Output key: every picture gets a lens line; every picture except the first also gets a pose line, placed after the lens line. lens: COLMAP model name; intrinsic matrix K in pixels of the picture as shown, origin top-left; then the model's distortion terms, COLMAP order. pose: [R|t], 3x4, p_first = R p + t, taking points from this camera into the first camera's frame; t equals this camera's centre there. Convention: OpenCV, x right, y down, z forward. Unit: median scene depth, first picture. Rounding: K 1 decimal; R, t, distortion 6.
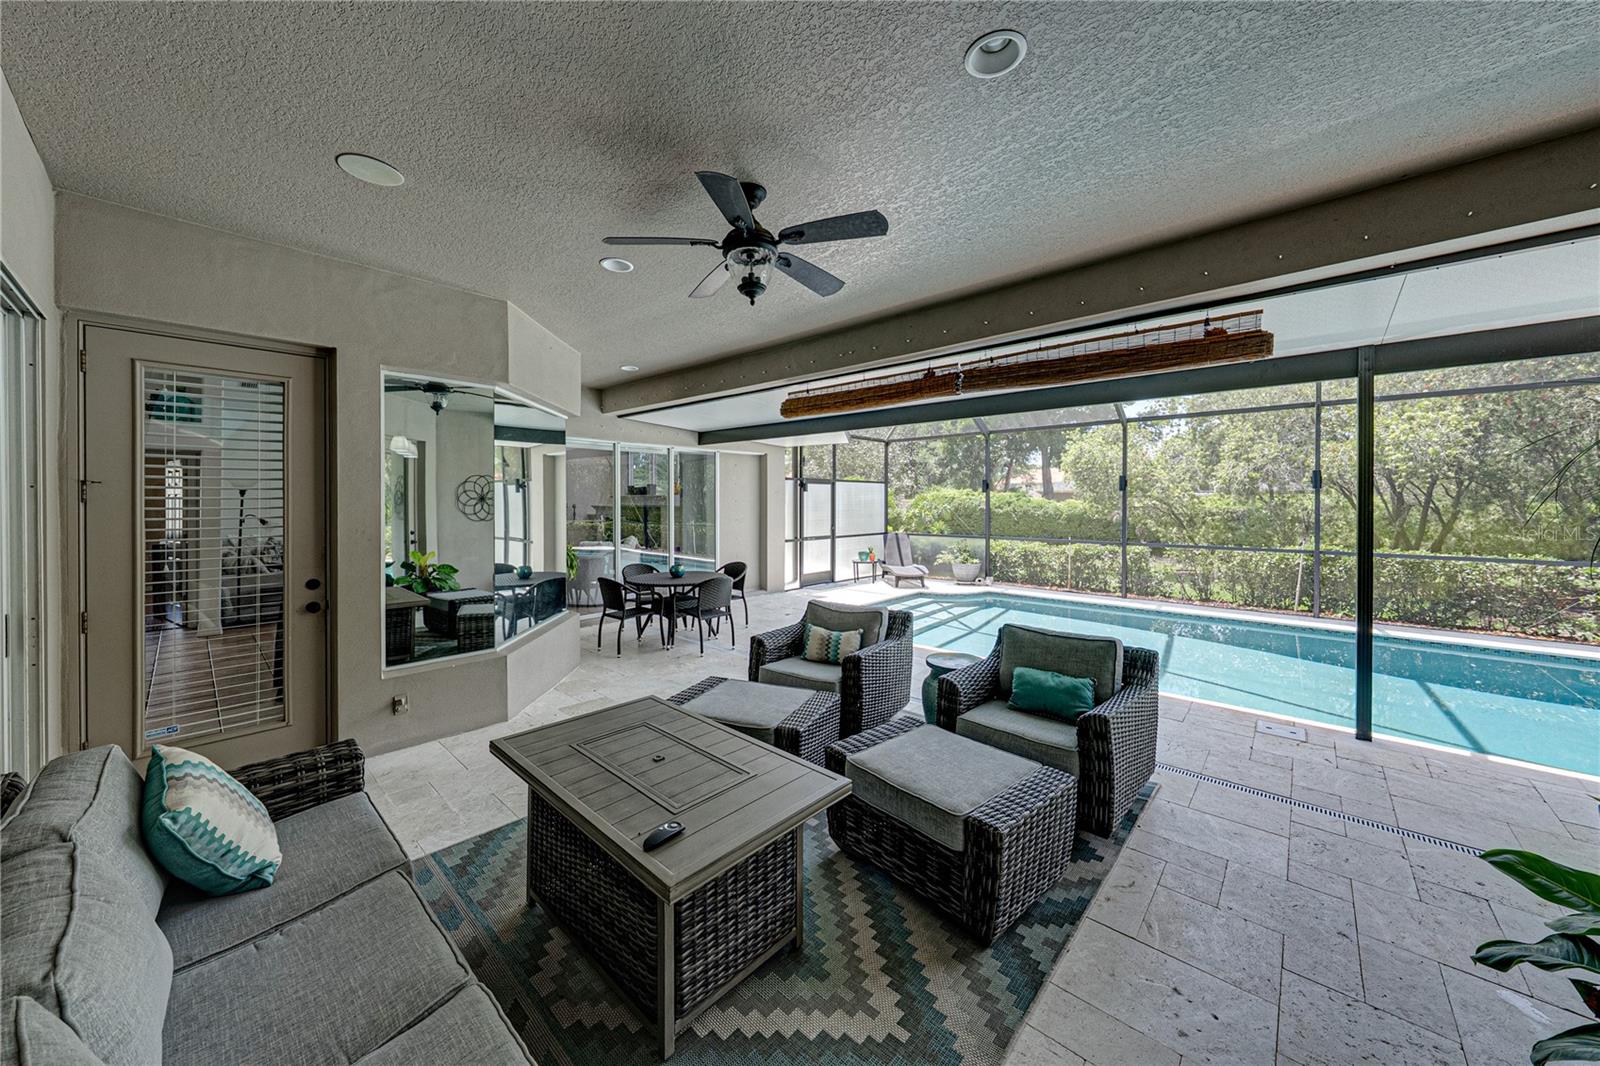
lens RADIAL K [[558.3, 0, 828.3], [0, 558.3, 499.1], [0, 0, 1]] dist [0.000167, -0.000041]
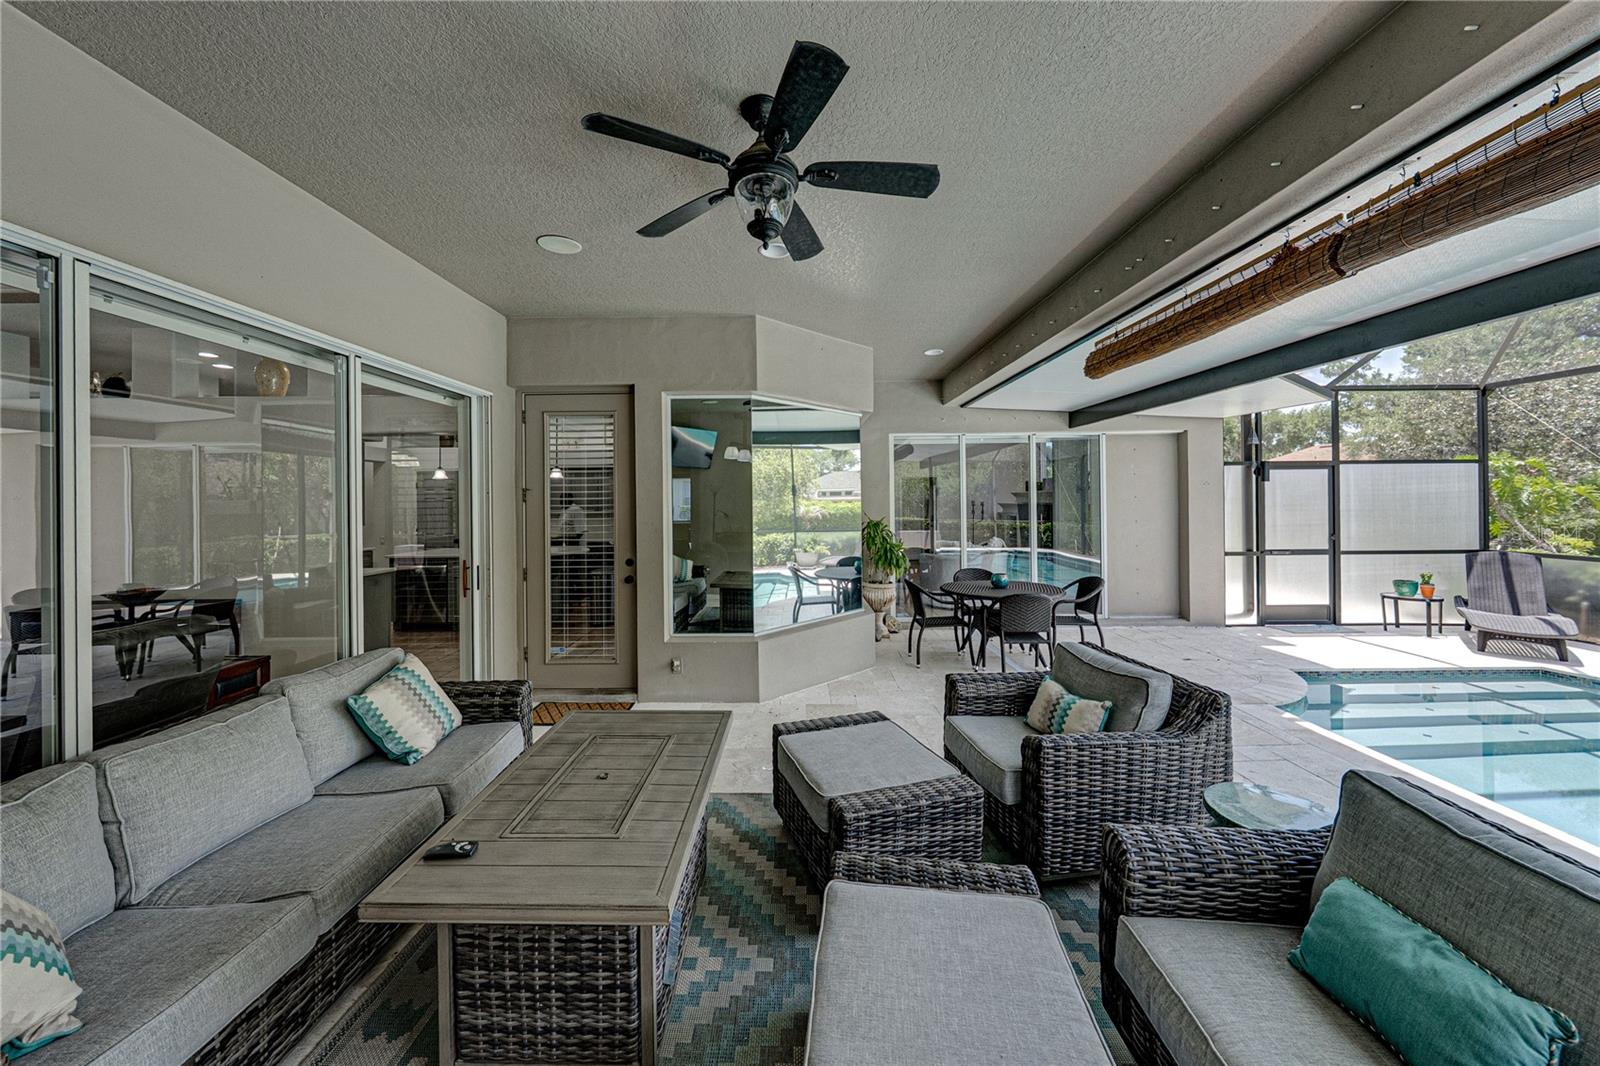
lens RADIAL K [[585.8, 0, 800.9], [0, 585.8, 493.3], [0, 0, 1]] dist [-0.000050, -0.000238]
pose [[0.648510, -0.015958, -0.761039, 0.163356], [0.011502, 0.999872, -0.011164, 0.002843], [0.761120, -0.001514, 0.648610, 0.155582]]
